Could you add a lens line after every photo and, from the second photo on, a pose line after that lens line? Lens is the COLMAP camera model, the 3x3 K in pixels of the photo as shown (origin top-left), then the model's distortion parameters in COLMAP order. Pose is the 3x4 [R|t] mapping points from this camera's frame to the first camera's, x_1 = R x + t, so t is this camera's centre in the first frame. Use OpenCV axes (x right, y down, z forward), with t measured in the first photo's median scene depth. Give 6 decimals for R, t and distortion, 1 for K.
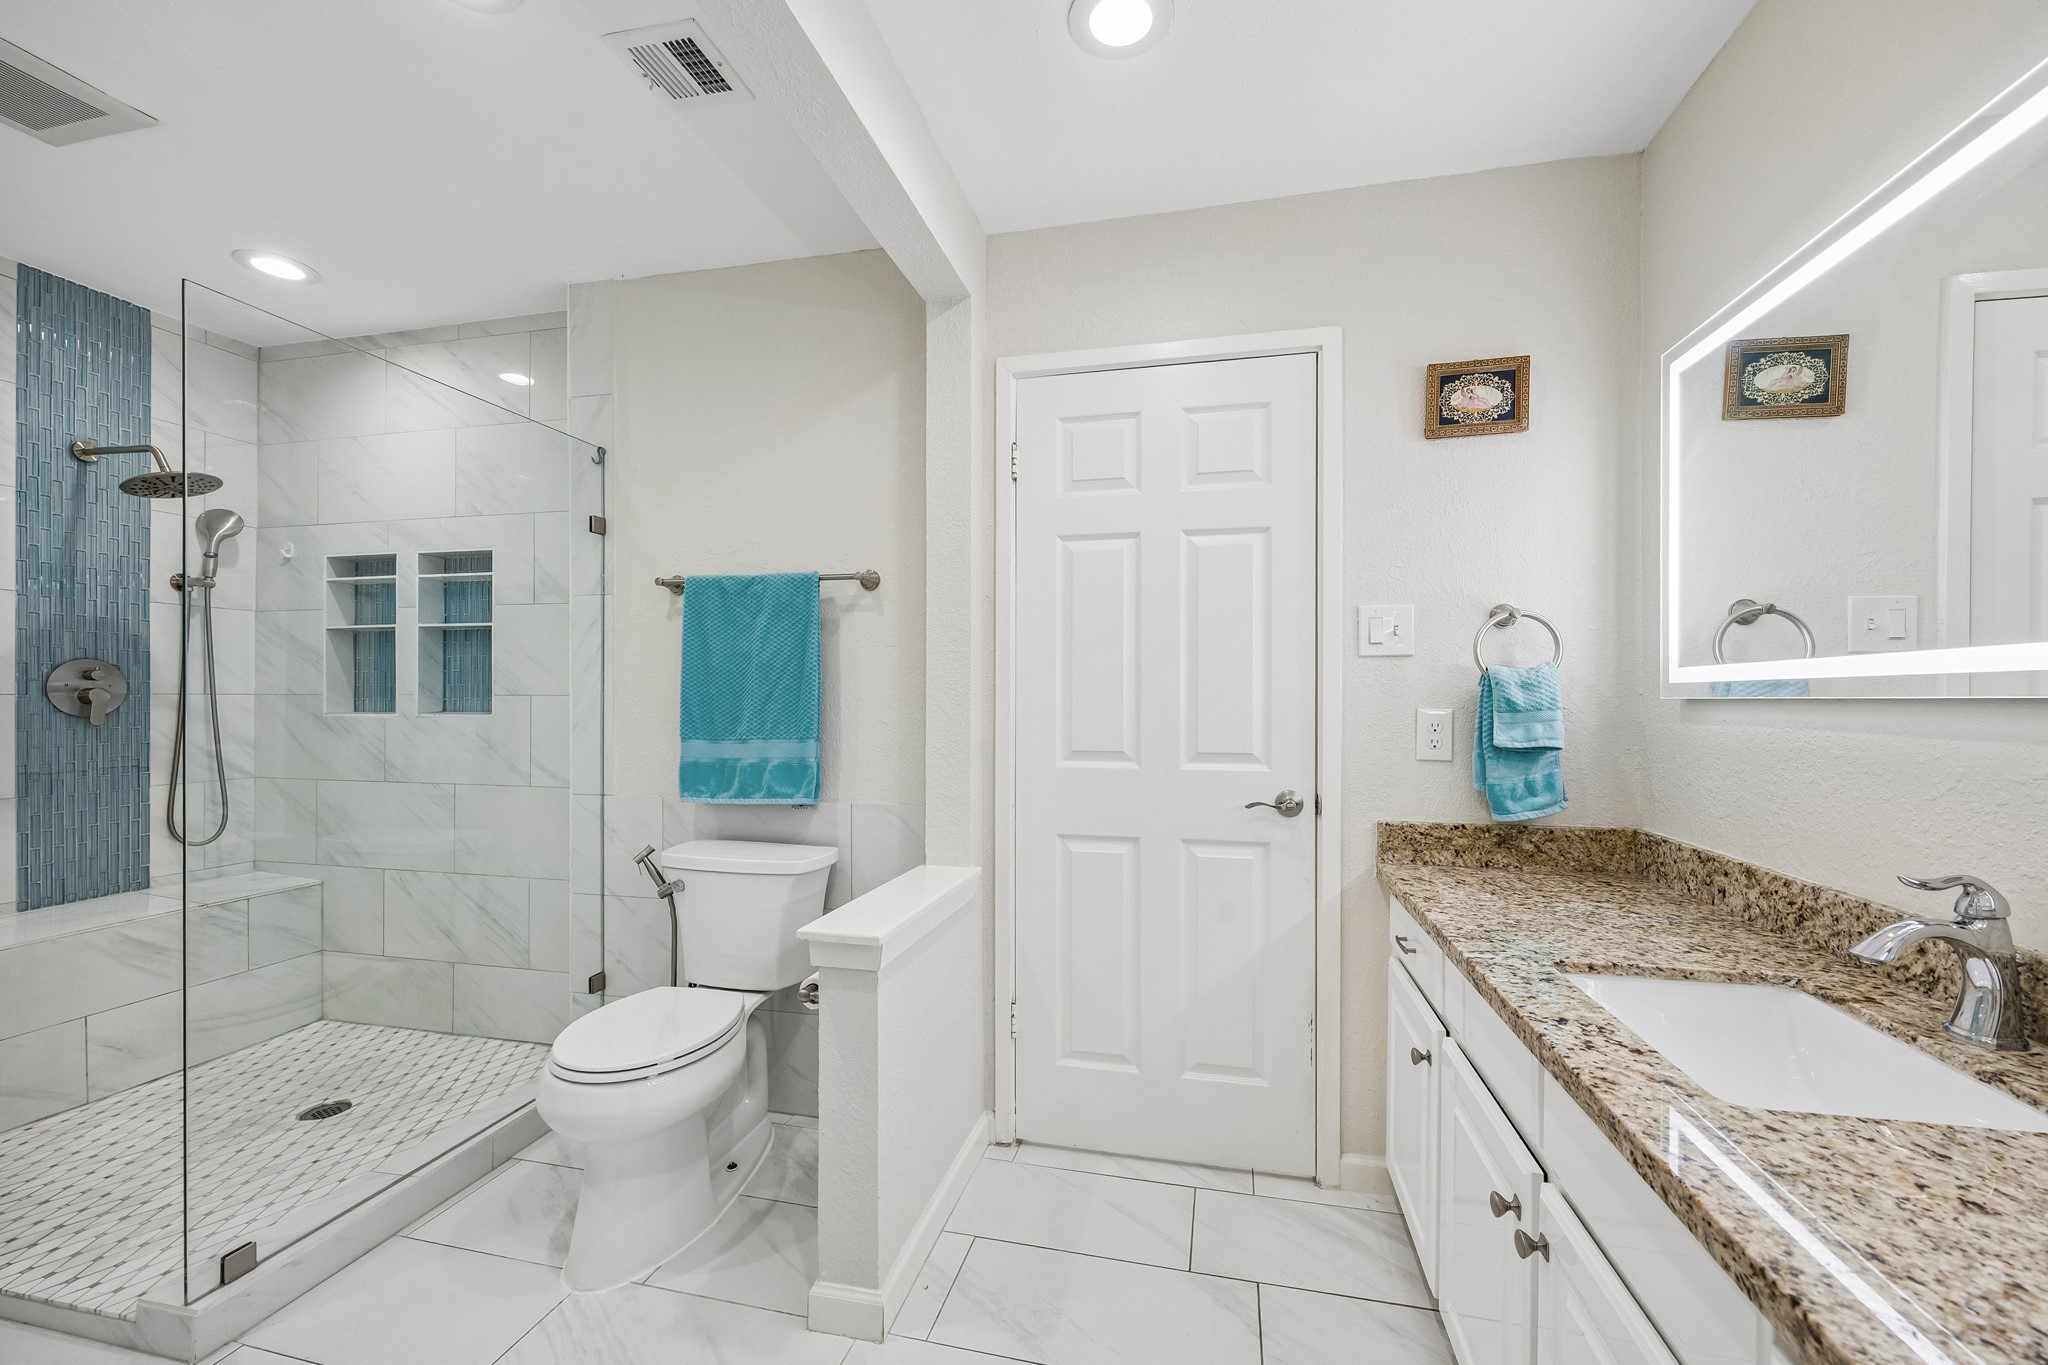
lens RADIAL K [[788.7, 0, 1038.8], [0, 788.7, 697.4], [0, 0, 1]] dist [-0.003171, 0.000581]
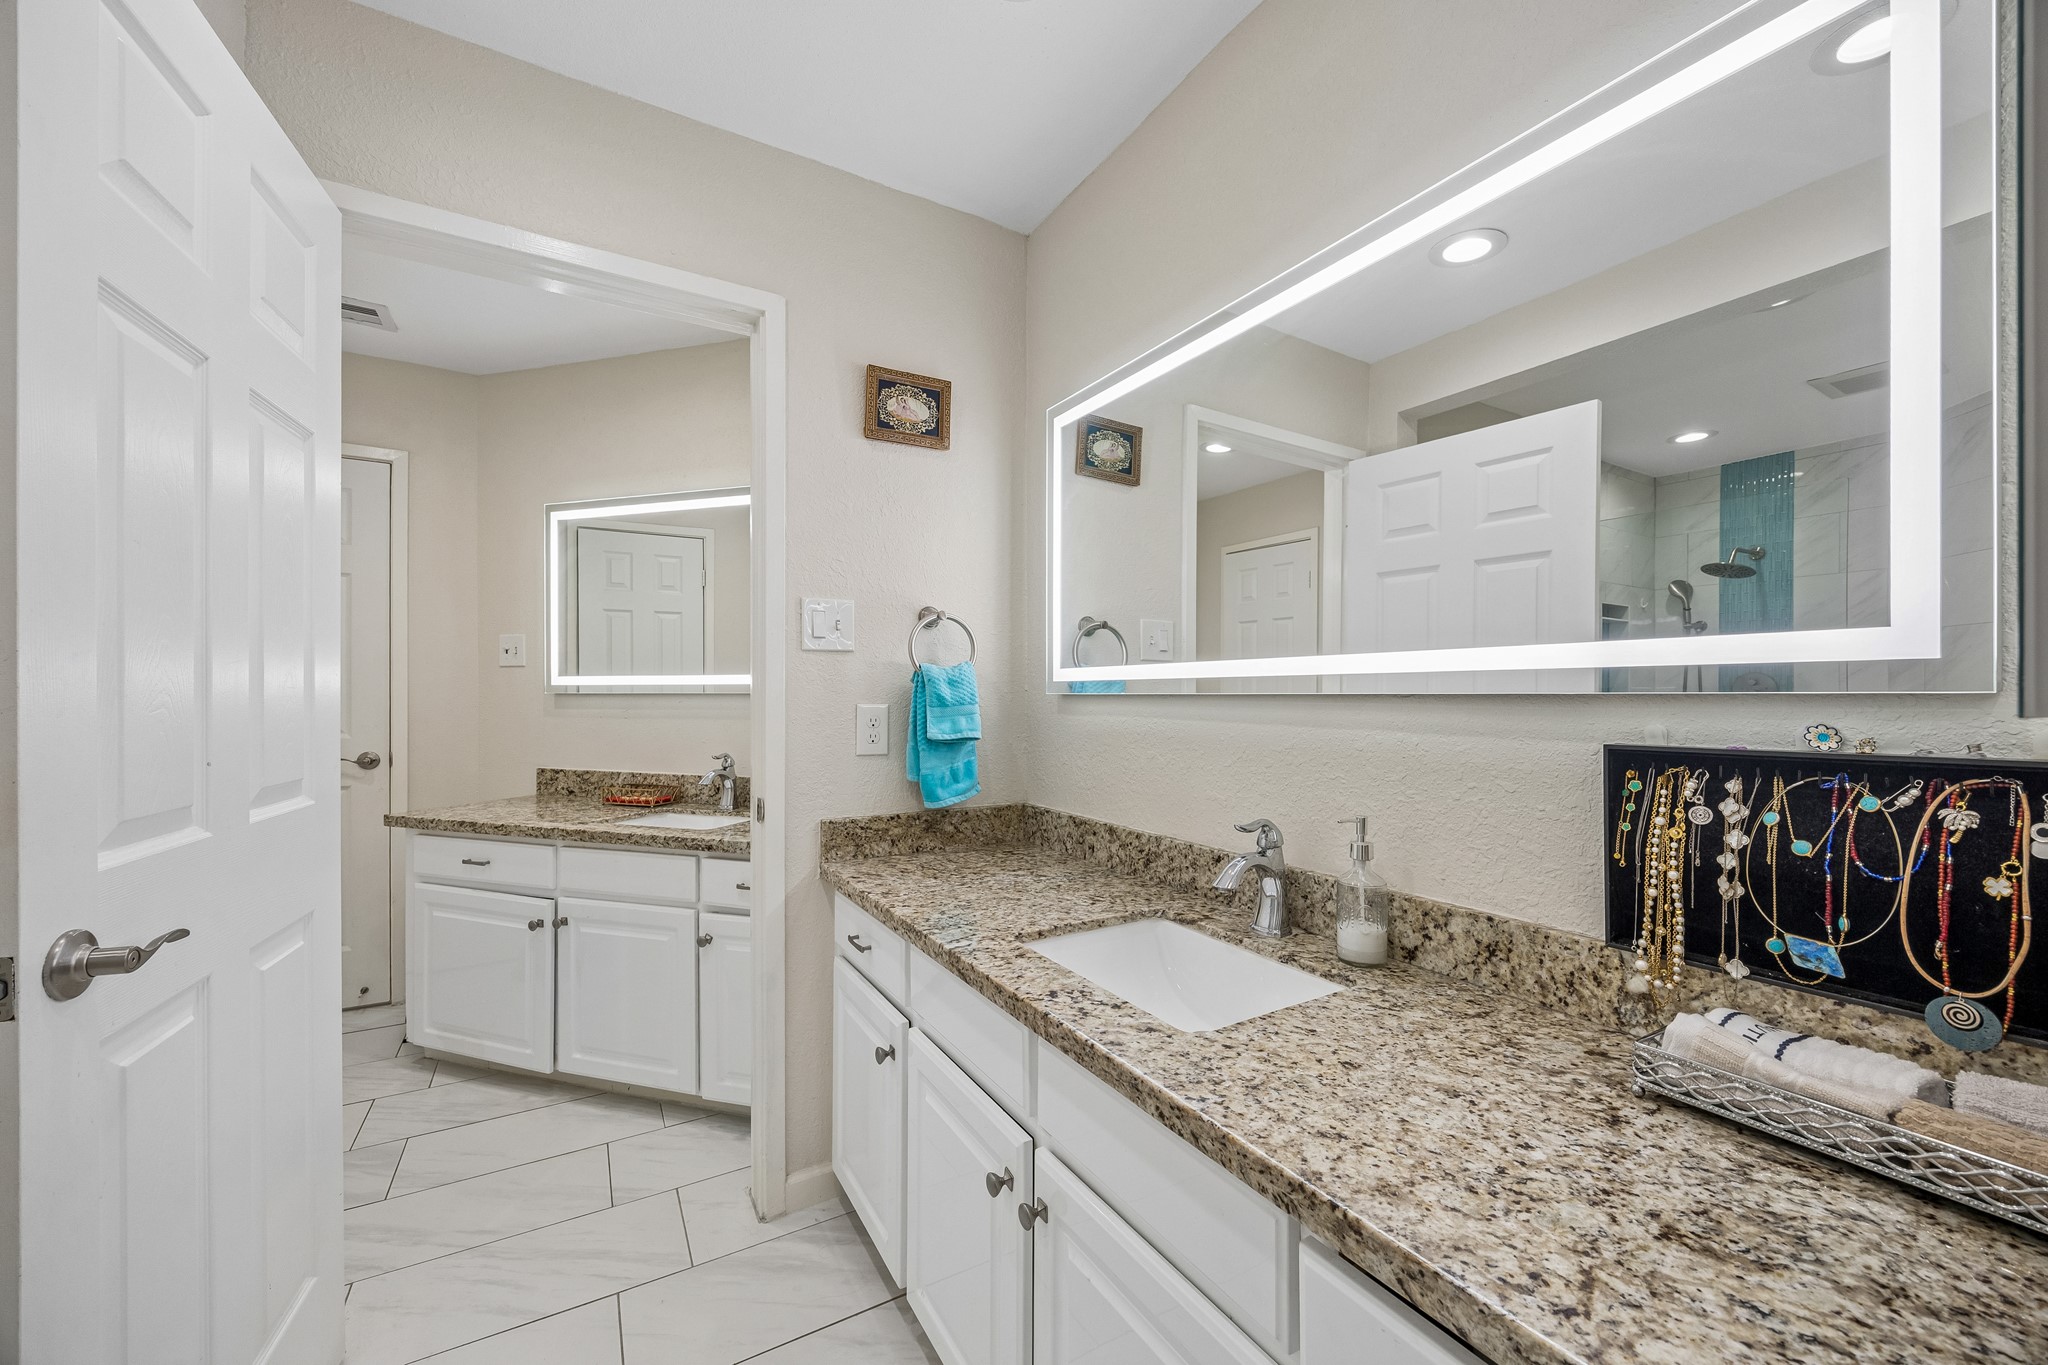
lens RADIAL K [[788.7, 0, 1033.8], [0, 788.7, 696.9], [0, 0, 1]] dist [-0.003171, 0.000581]
pose [[0.728420, -0.004150, 0.685118, -0.054885], [-0.000173, 0.999981, 0.006241, -0.001762], [-0.685131, -0.004665, 0.728405, 0.137304]]
